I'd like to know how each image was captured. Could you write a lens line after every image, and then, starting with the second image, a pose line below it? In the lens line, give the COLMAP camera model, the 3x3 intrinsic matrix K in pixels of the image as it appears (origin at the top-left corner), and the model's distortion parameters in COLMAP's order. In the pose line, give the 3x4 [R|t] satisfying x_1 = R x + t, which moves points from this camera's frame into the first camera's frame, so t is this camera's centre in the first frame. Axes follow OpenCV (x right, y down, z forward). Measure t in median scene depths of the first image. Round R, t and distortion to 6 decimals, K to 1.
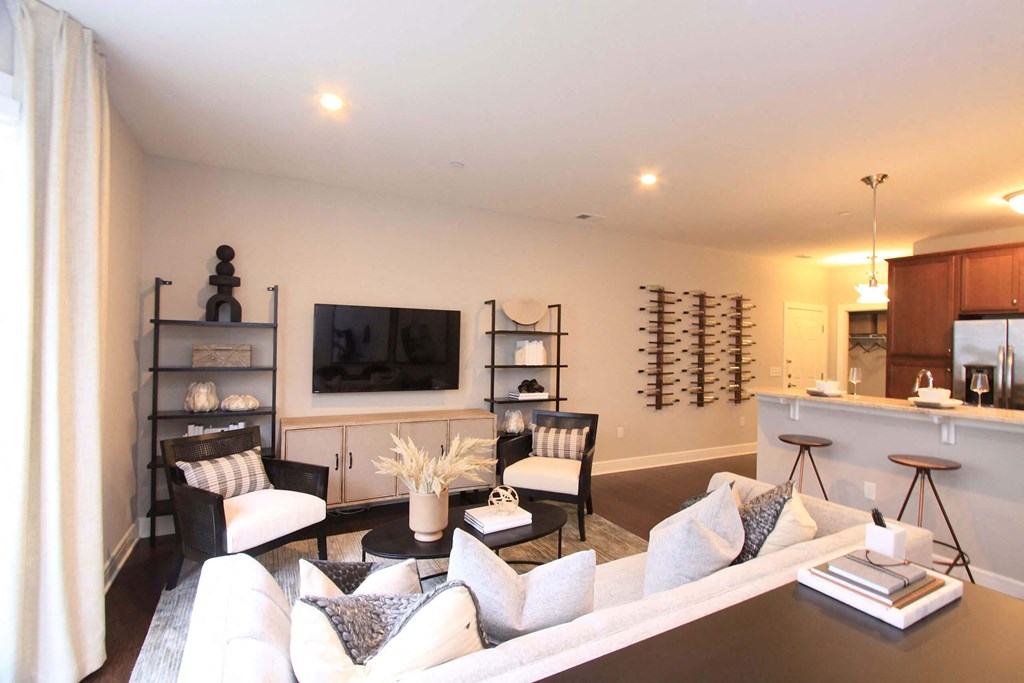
lens RADIAL K [[467.7, 0, 513.3], [0, 467.7, 338.7], [0, 0, 1]] dist [-0.015746, 0.000270]
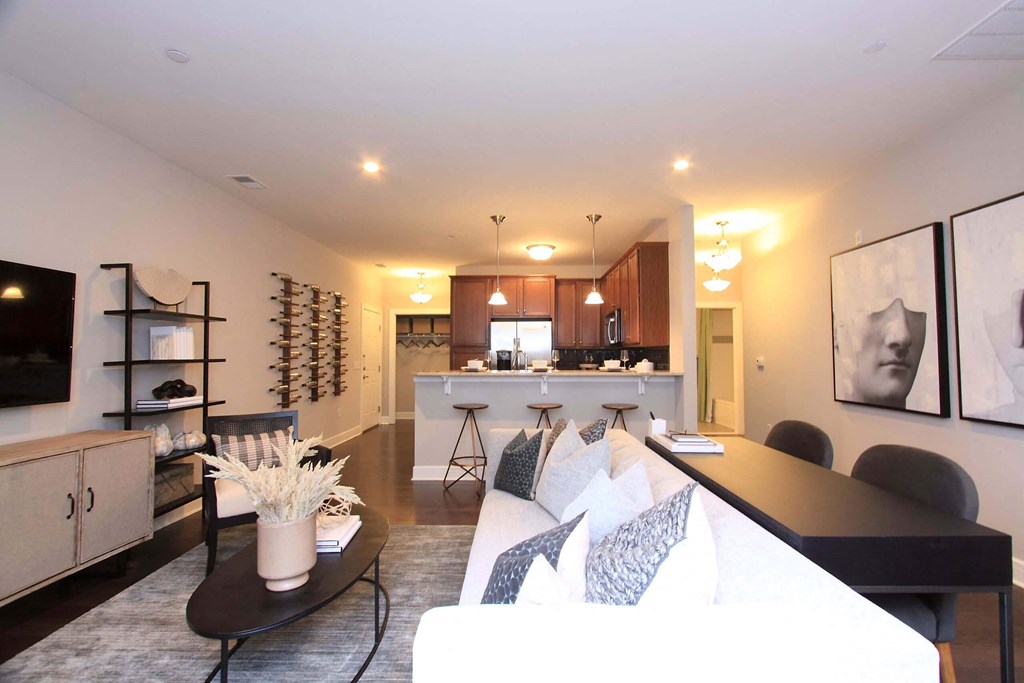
lens RADIAL K [[467.7, 0, 513.3], [0, 467.7, 338.7], [0, 0, 1]] dist [-0.015746, 0.000270]
pose [[0.488888, 0.008427, 0.872306, -0.365222], [0.004708, 0.999913, -0.012299, 0.037116], [-0.872334, 0.010120, 0.488805, 0.200262]]
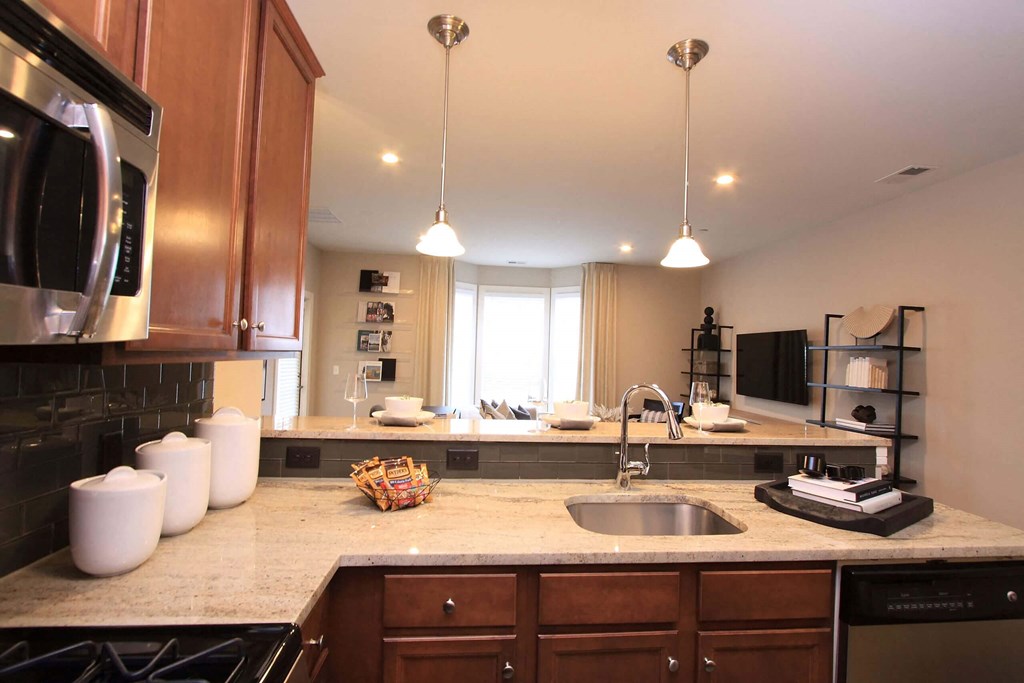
lens RADIAL K [[467.7, 0, 513.3], [0, 467.7, 338.7], [0, 0, 1]] dist [-0.015746, 0.000270]
pose [[-0.391988, -0.061006, -0.917945, 1.109895], [-0.035292, 0.998062, -0.051259, 0.037875], [0.919293, 0.012303, -0.393381, 0.819008]]
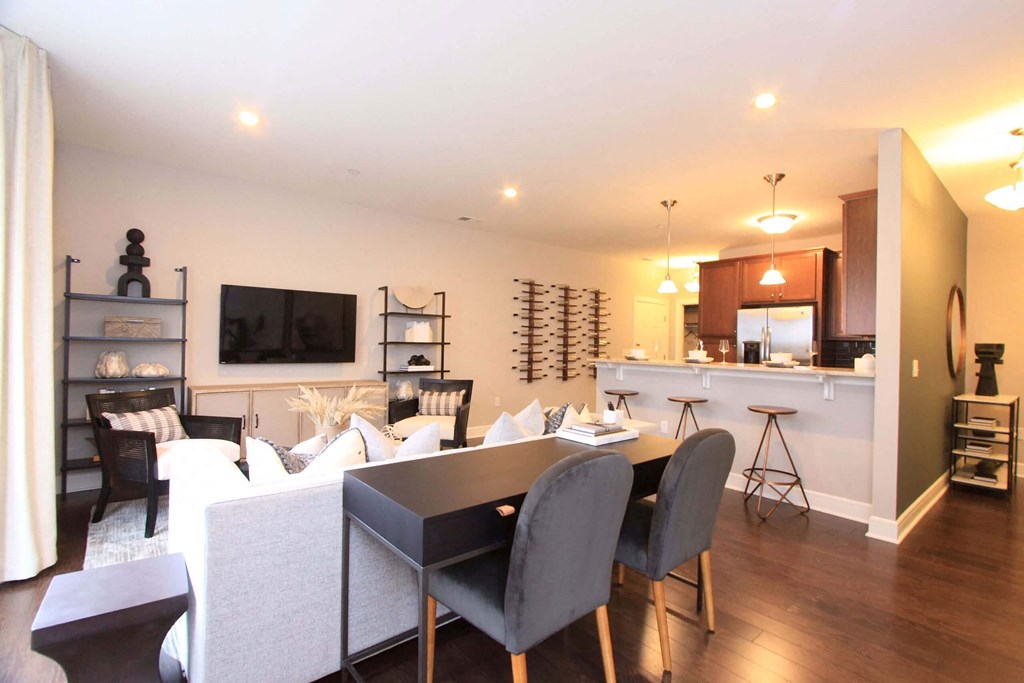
lens RADIAL K [[467.7, 0, 513.3], [0, 467.7, 338.7], [0, 0, 1]] dist [-0.015746, 0.000270]
pose [[0.978017, 0.000130, 0.208525, 0.026332], [-0.001152, 0.999988, 0.004781, 0.044317], [-0.208522, -0.004916, 0.978005, -0.216404]]
